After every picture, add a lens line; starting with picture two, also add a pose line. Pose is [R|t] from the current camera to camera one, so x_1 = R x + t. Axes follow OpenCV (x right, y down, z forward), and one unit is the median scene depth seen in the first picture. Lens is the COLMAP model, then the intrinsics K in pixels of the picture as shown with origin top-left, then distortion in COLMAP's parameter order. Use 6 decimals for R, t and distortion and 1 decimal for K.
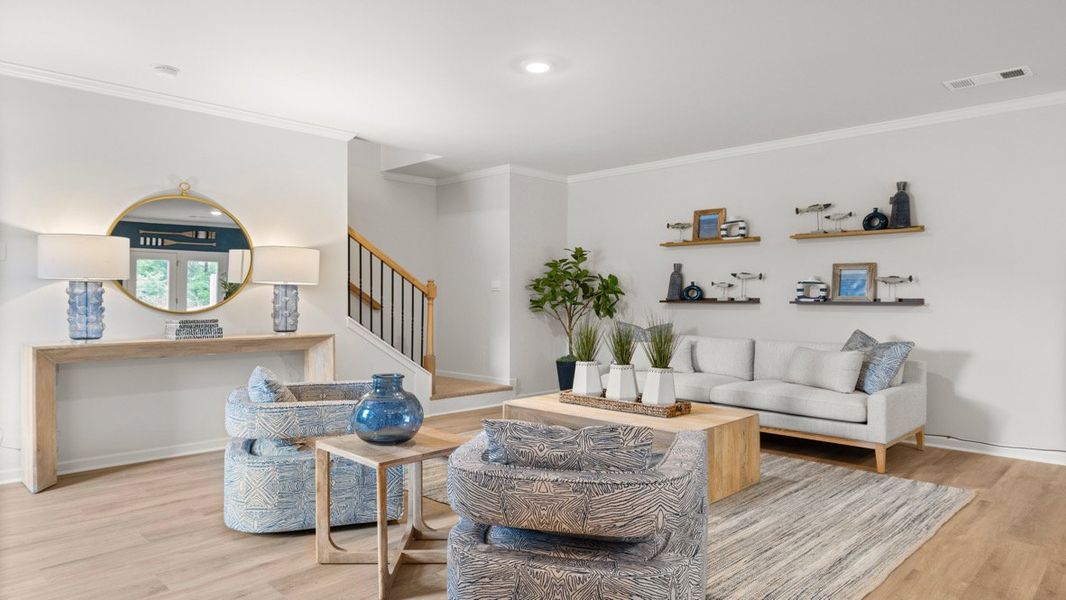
lens RADIAL K [[658.2, 0, 533.0], [0, 658.2, 300.0], [0, 0, 1]] dist [-0.001180, -0.000920]
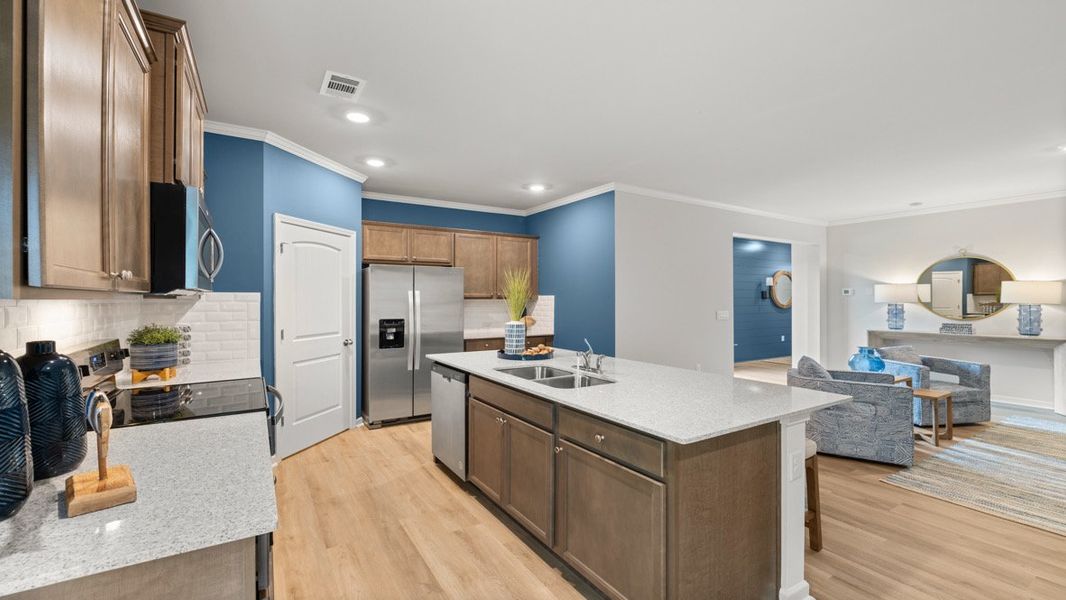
lens RADIAL K [[442.8, 0, 533.0], [0, 442.8, 300.0], [0, 0, 1]] dist [0.000081, 0.000003]
pose [[-0.234848, -0.001857, -0.972030, 1.033764], [-0.003364, 0.999994, -0.001097, -0.032647], [0.972026, 0.003012, -0.234853, 0.127584]]
